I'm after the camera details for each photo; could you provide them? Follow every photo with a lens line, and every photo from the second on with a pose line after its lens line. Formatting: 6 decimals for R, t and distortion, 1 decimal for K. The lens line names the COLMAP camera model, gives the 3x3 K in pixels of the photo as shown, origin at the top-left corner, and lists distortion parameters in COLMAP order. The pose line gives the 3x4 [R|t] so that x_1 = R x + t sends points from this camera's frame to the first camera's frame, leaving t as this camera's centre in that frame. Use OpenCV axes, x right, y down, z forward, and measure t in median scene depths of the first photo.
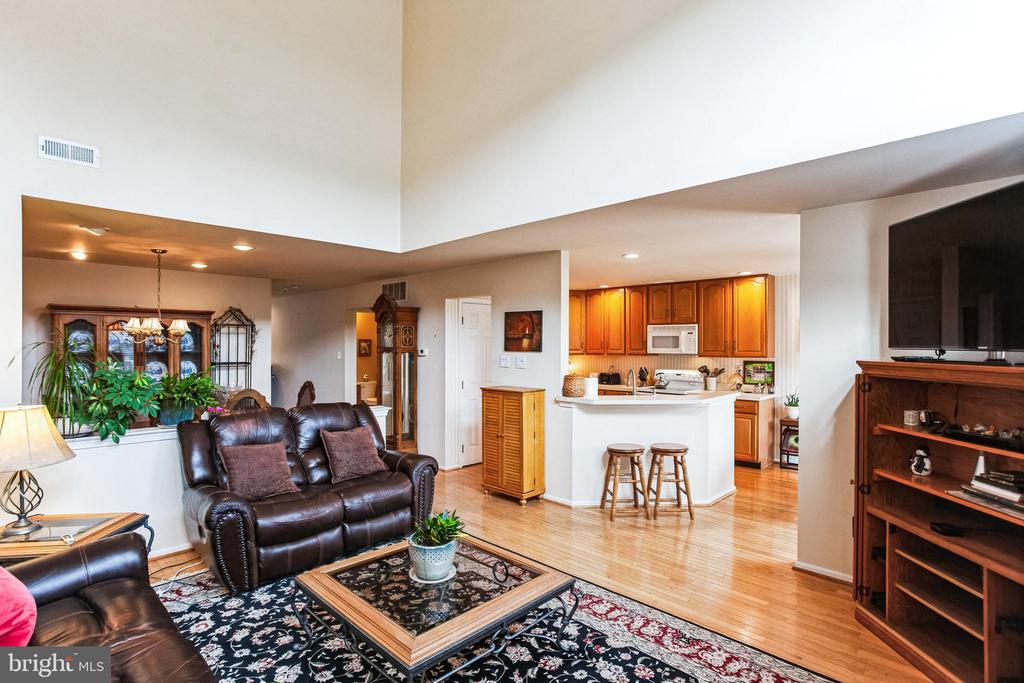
lens RADIAL K [[502.0, 0, 514.8], [0, 502.0, 347.5], [0, 0, 1]] dist [-0.061671, 0.027814]
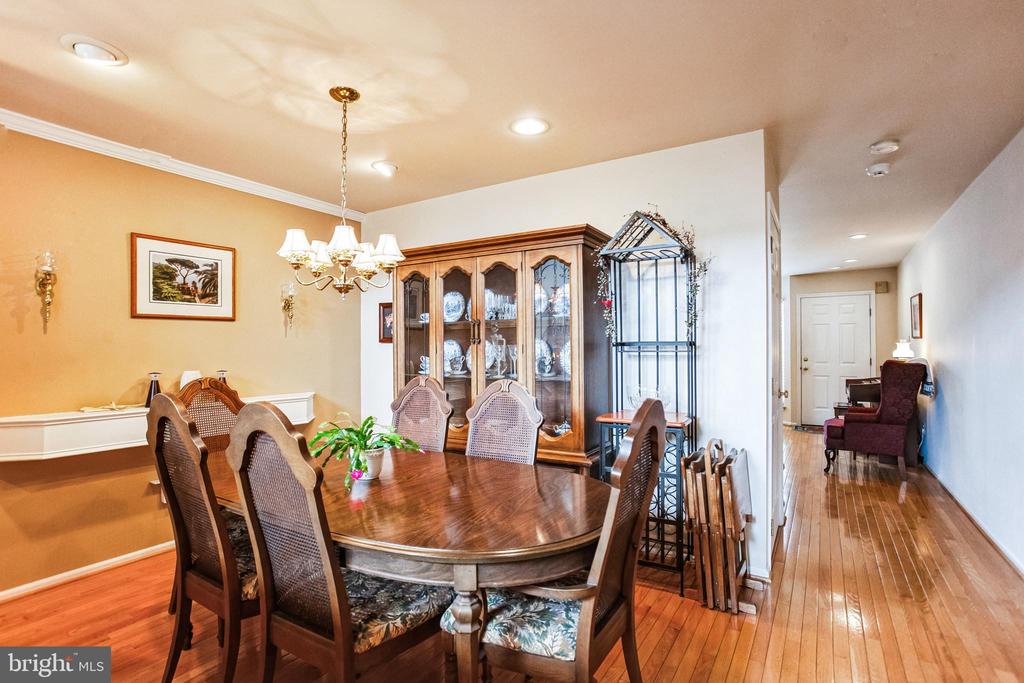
lens RADIAL K [[502.0, 0, 514.8], [0, 502.0, 347.5], [0, 0, 1]] dist [-0.061671, 0.027814]
pose [[0.211955, -0.007428, -0.977251, -0.162888], [0.000591, 0.999972, -0.007473, 0.037062], [0.977279, 0.001007, 0.211953, 0.751715]]
